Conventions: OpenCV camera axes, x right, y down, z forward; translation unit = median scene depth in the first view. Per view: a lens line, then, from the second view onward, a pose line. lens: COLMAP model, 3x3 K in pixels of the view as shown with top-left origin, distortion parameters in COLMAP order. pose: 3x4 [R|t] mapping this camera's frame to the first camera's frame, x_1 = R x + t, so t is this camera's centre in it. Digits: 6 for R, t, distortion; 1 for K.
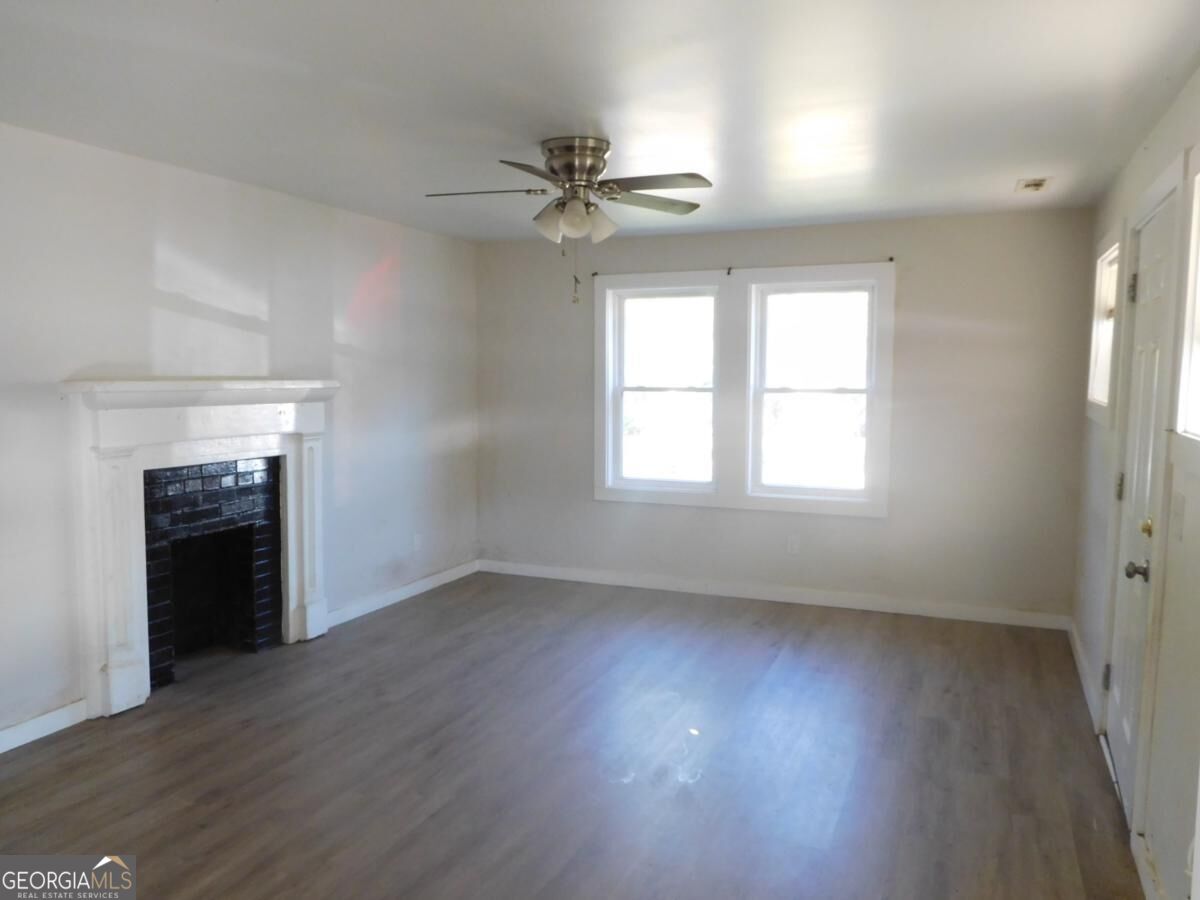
lens RADIAL K [[895.8, 0, 598.7], [0, 895.8, 449.3], [0, 0, 1]] dist [-0.019283, 0.004118]
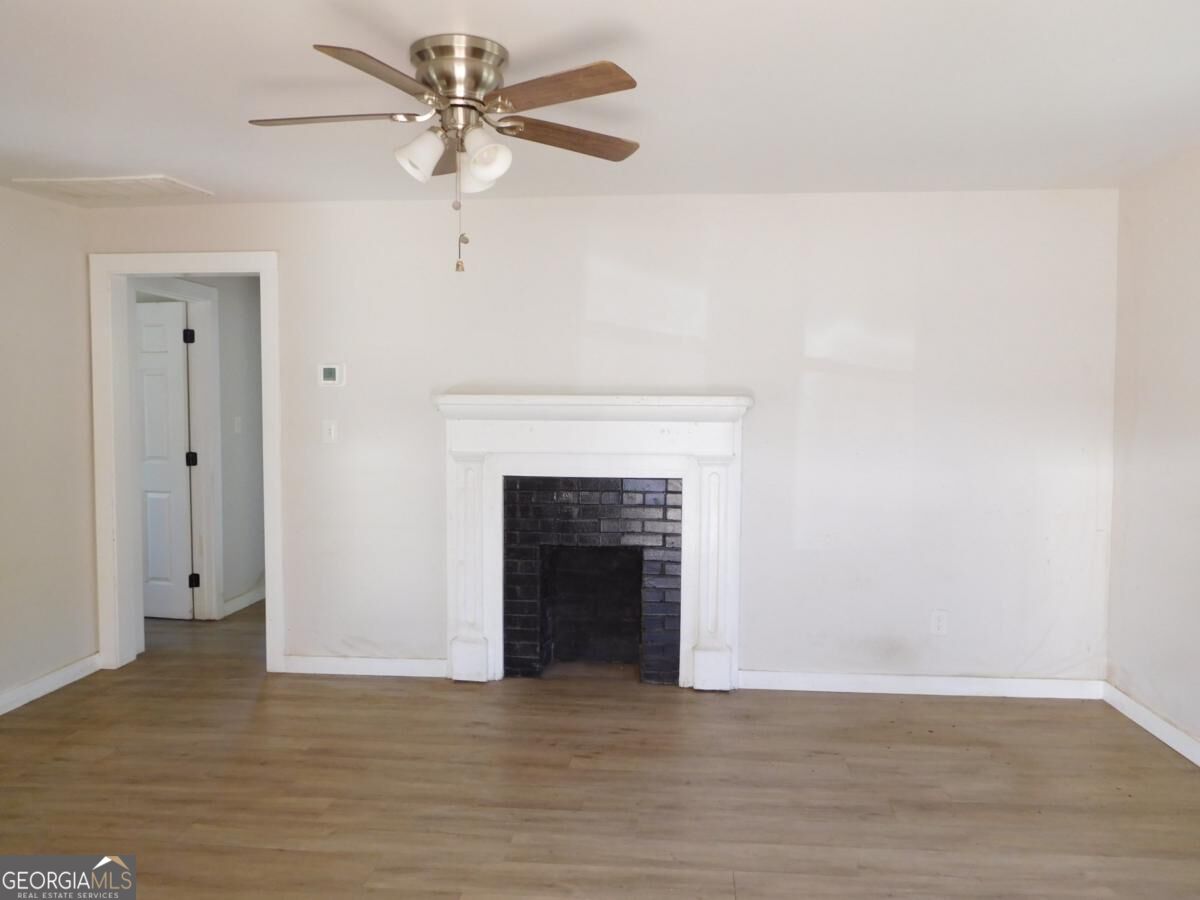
lens RADIAL K [[895.8, 0, 597.8], [0, 895.8, 457.3], [0, 0, 1]] dist [-0.019283, 0.004118]
pose [[0.296720, 0.045270, -0.953891, 0.585508], [-0.082062, 0.996390, 0.021760, -0.033280], [0.951432, 0.071822, 0.299364, 0.758076]]
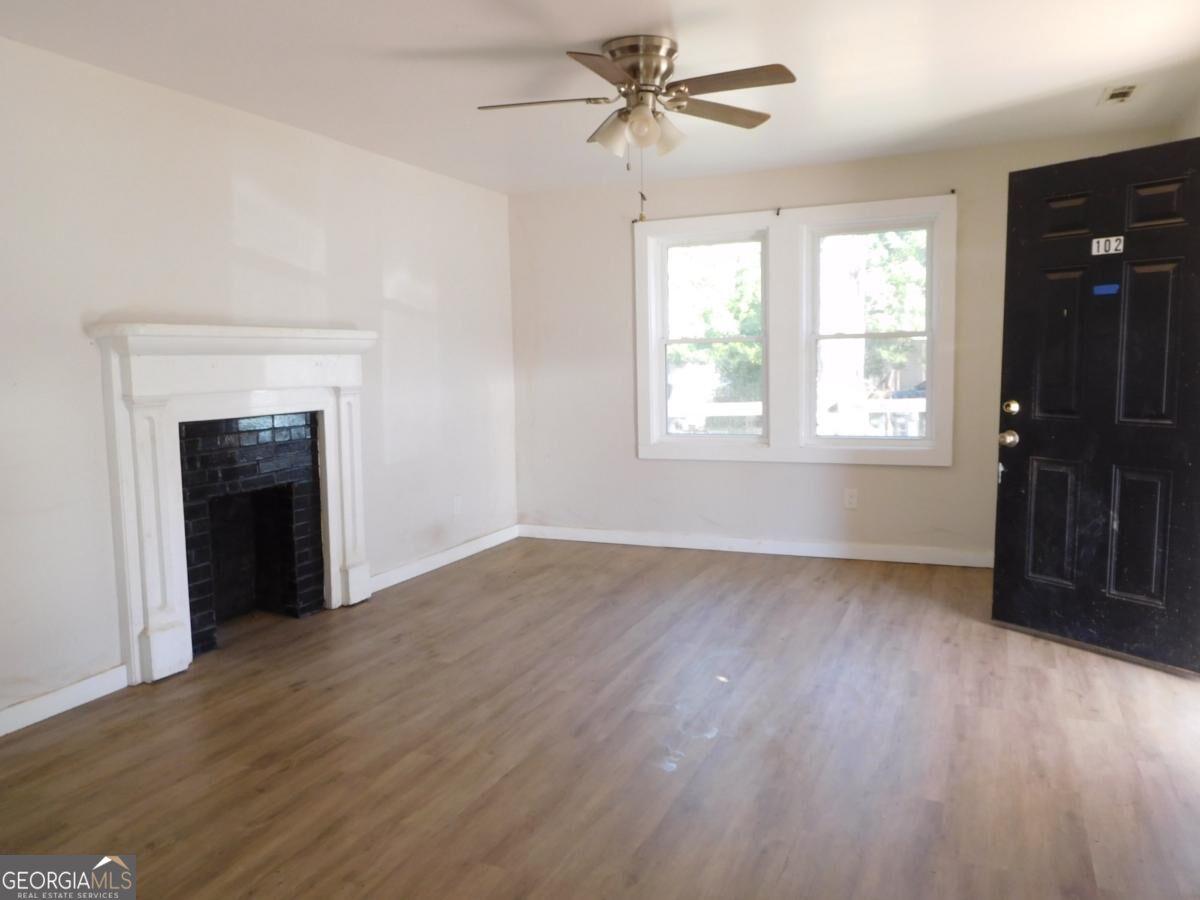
lens RADIAL K [[895.8, 0, 599.5], [0, 895.8, 449.2], [0, 0, 1]] dist [-0.019283, 0.004118]
pose [[0.999599, -0.024423, -0.014352, -0.052378], [0.024677, 0.999538, 0.017760, 0.045165], [0.013911, -0.018107, 0.999739, 0.063423]]
